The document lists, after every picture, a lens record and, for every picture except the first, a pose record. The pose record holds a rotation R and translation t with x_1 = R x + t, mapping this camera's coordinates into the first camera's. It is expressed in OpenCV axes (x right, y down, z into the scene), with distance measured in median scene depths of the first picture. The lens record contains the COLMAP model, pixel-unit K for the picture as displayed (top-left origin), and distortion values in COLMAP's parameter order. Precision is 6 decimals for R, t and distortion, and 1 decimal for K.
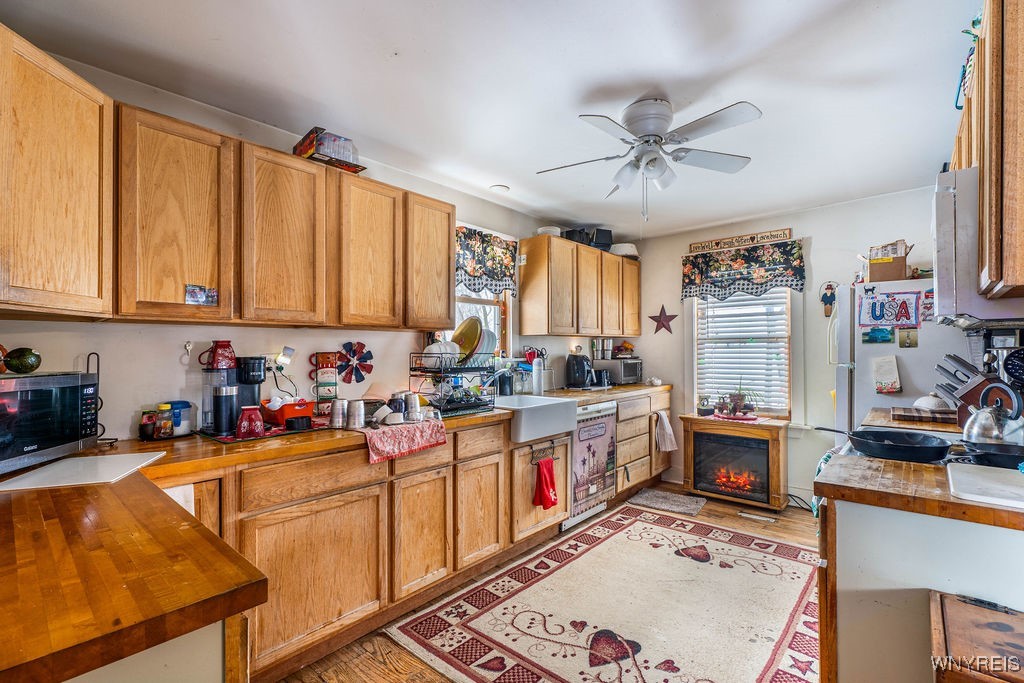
lens RADIAL K [[452.1, 0, 508.4], [0, 452.1, 350.1], [0, 0, 1]] dist [-0.001778, -0.001384]
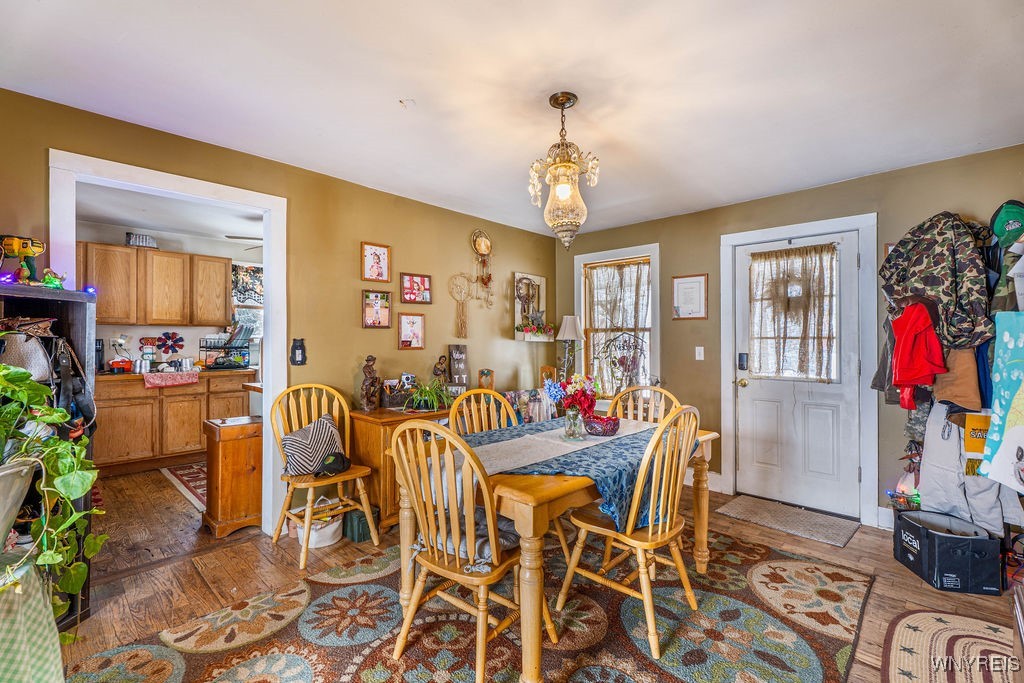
lens RADIAL K [[452.1, 0, 515.8], [0, 452.1, 342.6], [0, 0, 1]] dist [-0.001778, -0.001384]
pose [[0.999509, 0.008921, -0.030049, 1.300335], [-0.008747, 0.999944, 0.005912, 0.001328], [0.030100, -0.005647, 0.999531, -0.950391]]
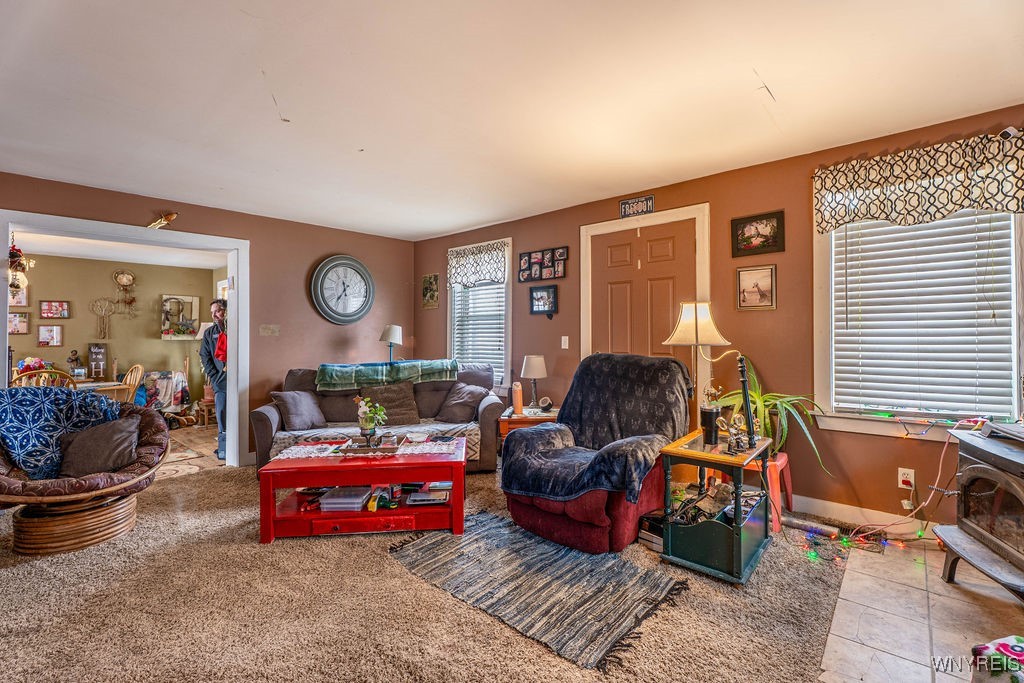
lens RADIAL K [[452.1, 0, 509.2], [0, 452.1, 327.3], [0, 0, 1]] dist [-0.001778, -0.001384]
pose [[0.999982, 0.005784, -0.001856, 5.424729], [-0.005788, 0.999981, -0.002284, -0.155247], [0.001842, 0.002295, 0.999996, -2.829174]]
